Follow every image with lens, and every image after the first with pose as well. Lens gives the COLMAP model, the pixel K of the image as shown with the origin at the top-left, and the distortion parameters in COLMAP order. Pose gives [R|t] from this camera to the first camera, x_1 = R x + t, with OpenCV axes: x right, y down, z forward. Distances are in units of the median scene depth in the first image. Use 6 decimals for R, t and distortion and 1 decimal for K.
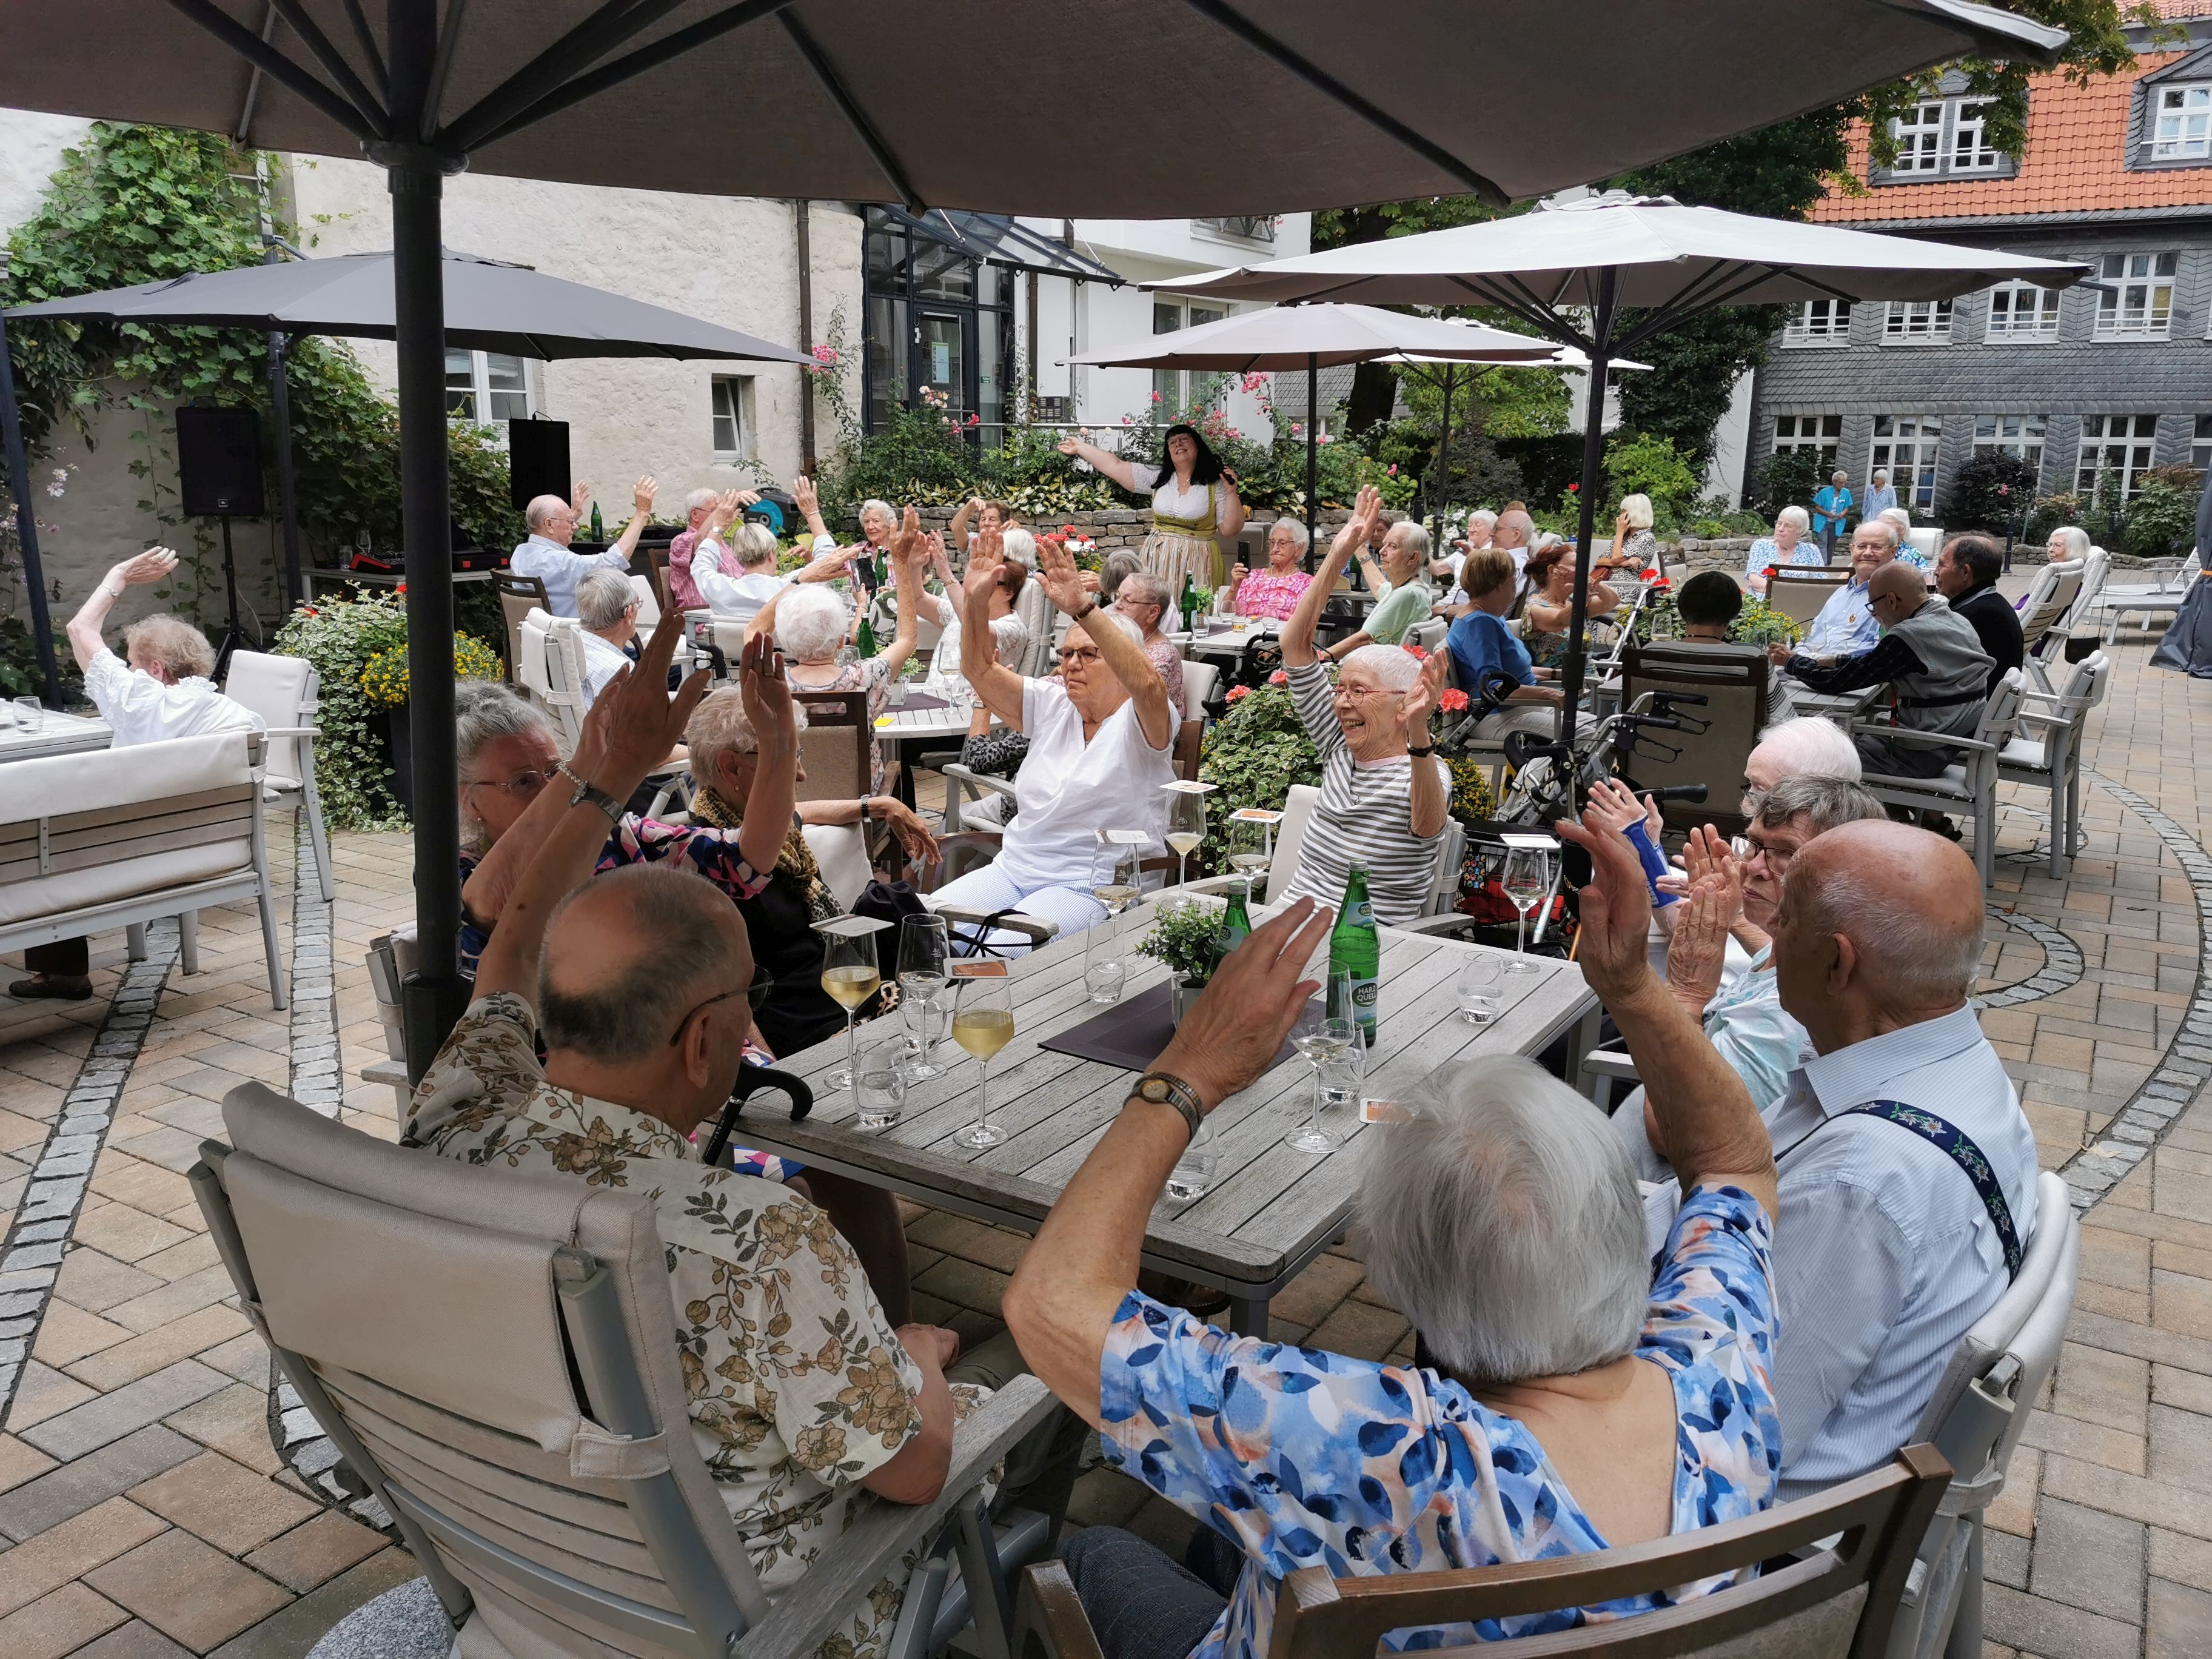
lens RADIAL K [[1724.6, 0, 1114.2], [0, 1724.6, 840.2], [0, 0, 1]] dist [0.058496, -0.079094]
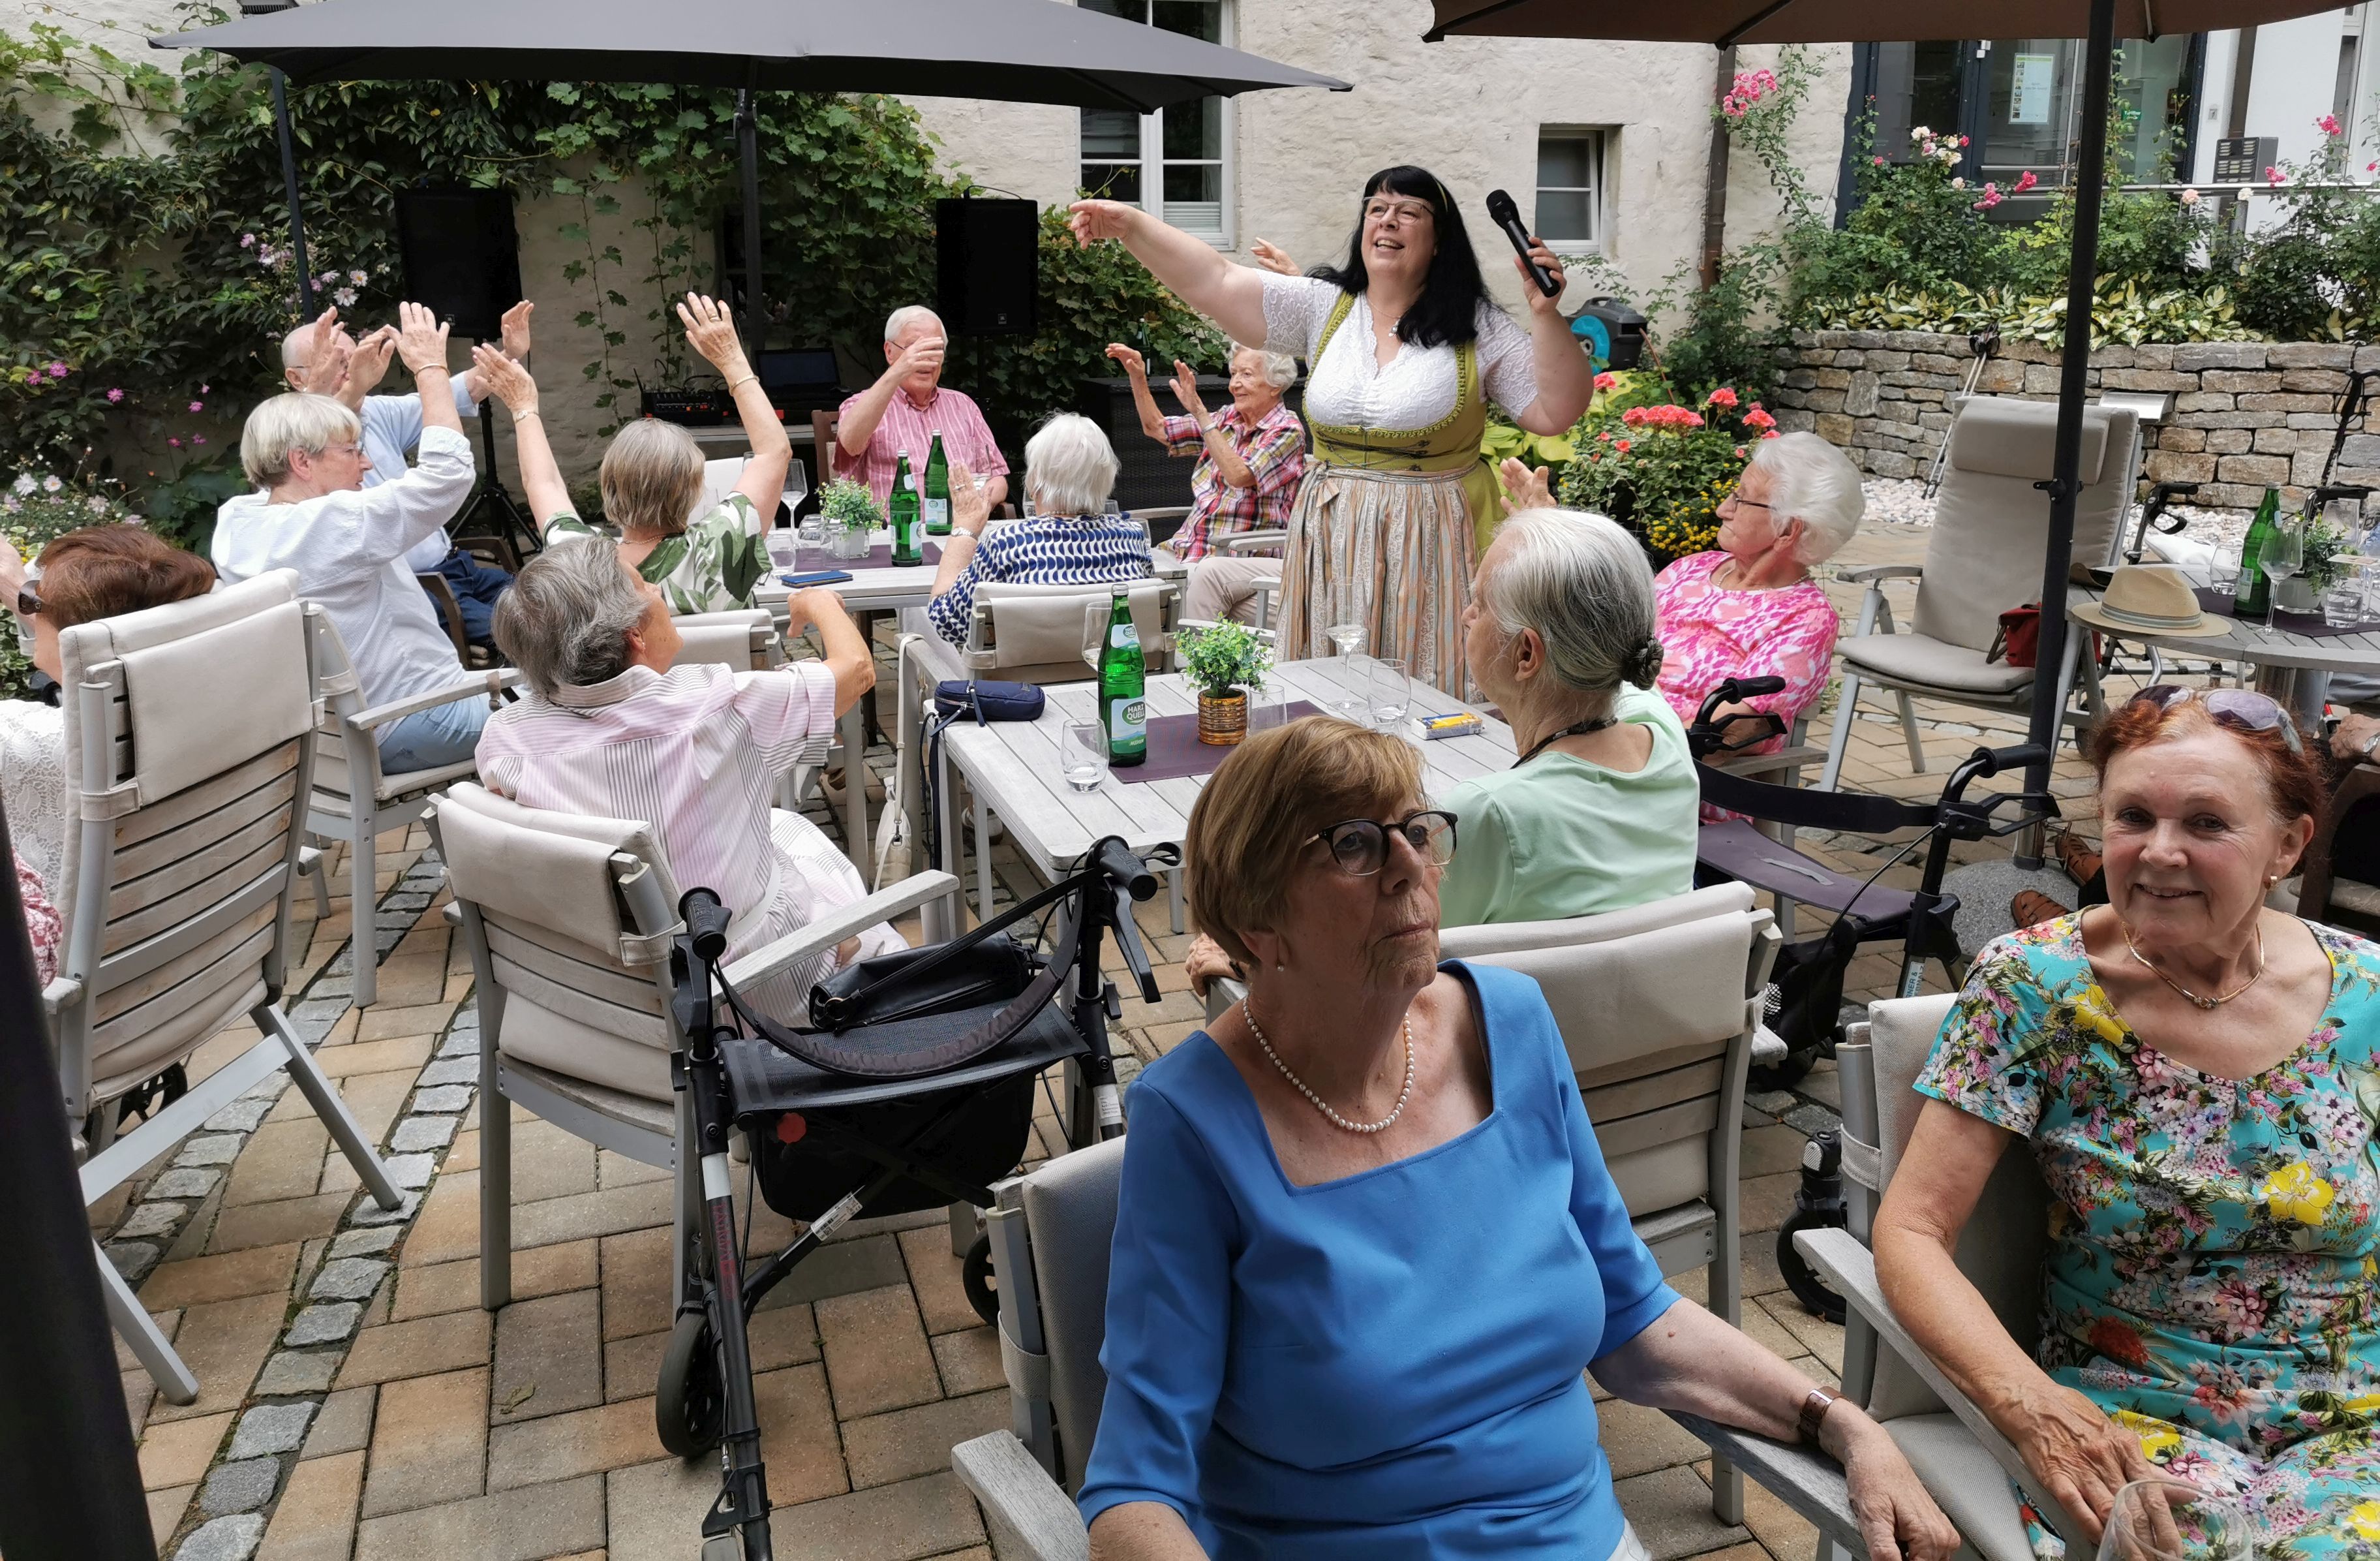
lens RADIAL K [[1819.5, 0, 1199.6], [0, 1819.5, 710.9], [0, 0, 1]] dist [0.041756, -0.032740]
pose [[0.758199, 0.156800, -0.632889, 0.176445], [-0.136159, 0.987329, 0.081495, -0.105458], [0.637648, 0.024384, 0.769942, 0.466831]]
